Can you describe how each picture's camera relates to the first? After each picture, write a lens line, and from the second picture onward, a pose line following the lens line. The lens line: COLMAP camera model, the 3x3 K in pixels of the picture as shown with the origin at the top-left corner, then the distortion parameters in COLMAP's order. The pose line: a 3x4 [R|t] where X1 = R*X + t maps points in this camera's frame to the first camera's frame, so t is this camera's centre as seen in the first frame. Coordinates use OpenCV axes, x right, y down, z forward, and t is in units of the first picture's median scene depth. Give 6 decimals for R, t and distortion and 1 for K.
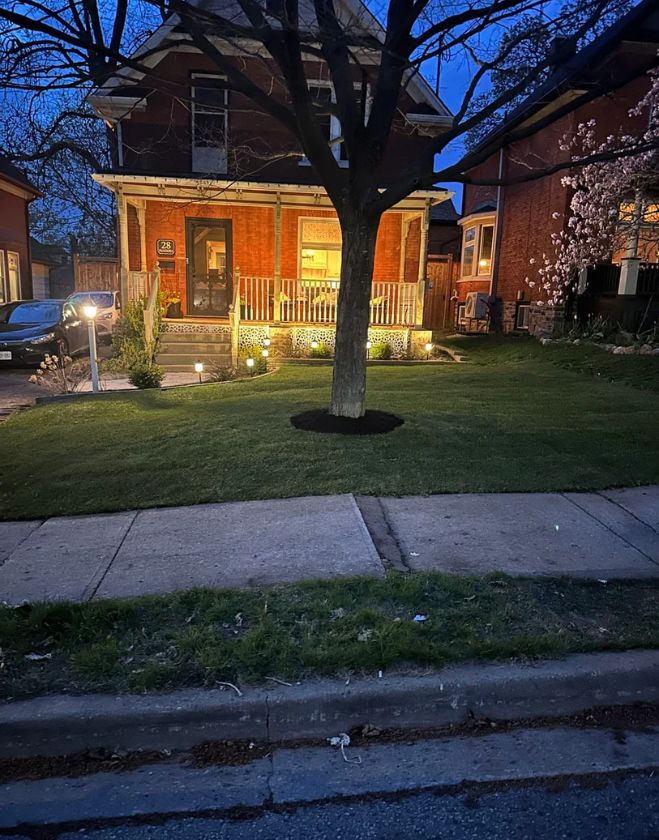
lens RADIAL K [[622.5, 0, 330.8], [0, 622.5, 417.7], [0, 0, 1]] dist [0.038391, -0.036300]
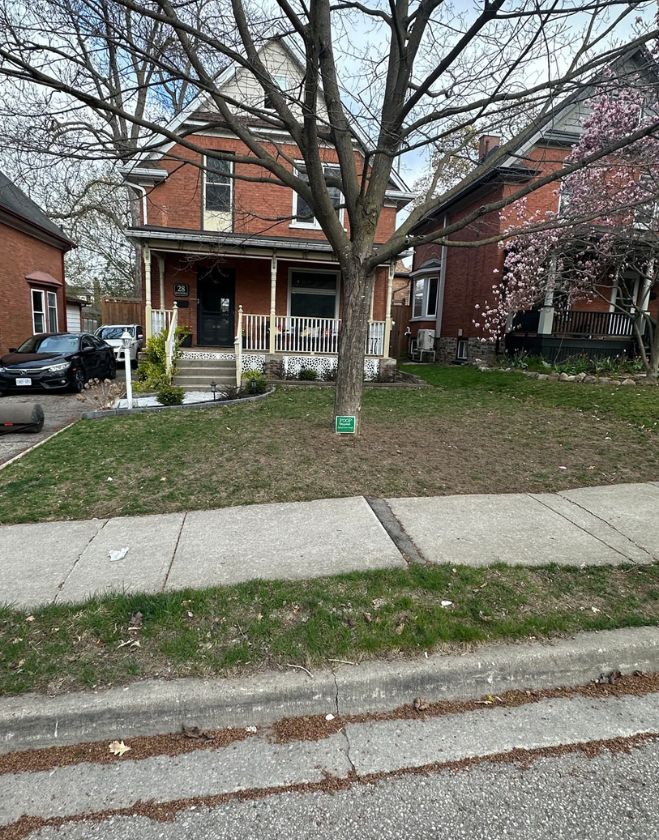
lens RADIAL K [[496.9, 0, 333.3], [0, 496.9, 420.9], [0, 0, 1]] dist [-0.002878, 0.007159]
pose [[0.998347, 0.002981, 0.057401, -0.075378], [-0.002239, 0.999913, -0.012988, -0.010423], [-0.057435, 0.012838, 0.998267, 0.032709]]
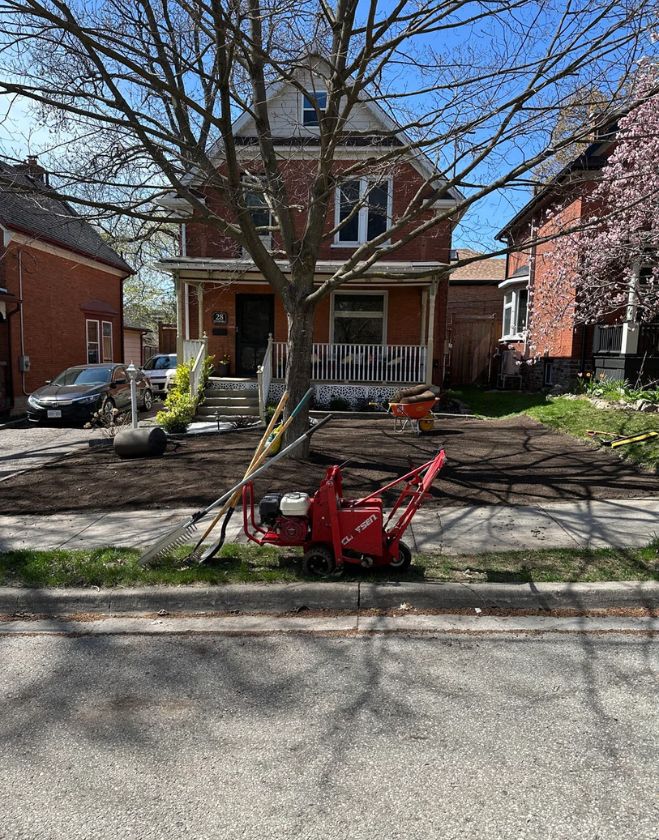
lens RADIAL K [[600.6, 0, 333.7], [0, 600.6, 417.5], [0, 0, 1]] dist [0.004553, -0.009775]
pose [[0.992906, 0.000618, -0.118902, 0.352249], [-0.010900, 0.996249, -0.085844, 0.037660], [0.118403, 0.086531, 0.989188, -0.328841]]
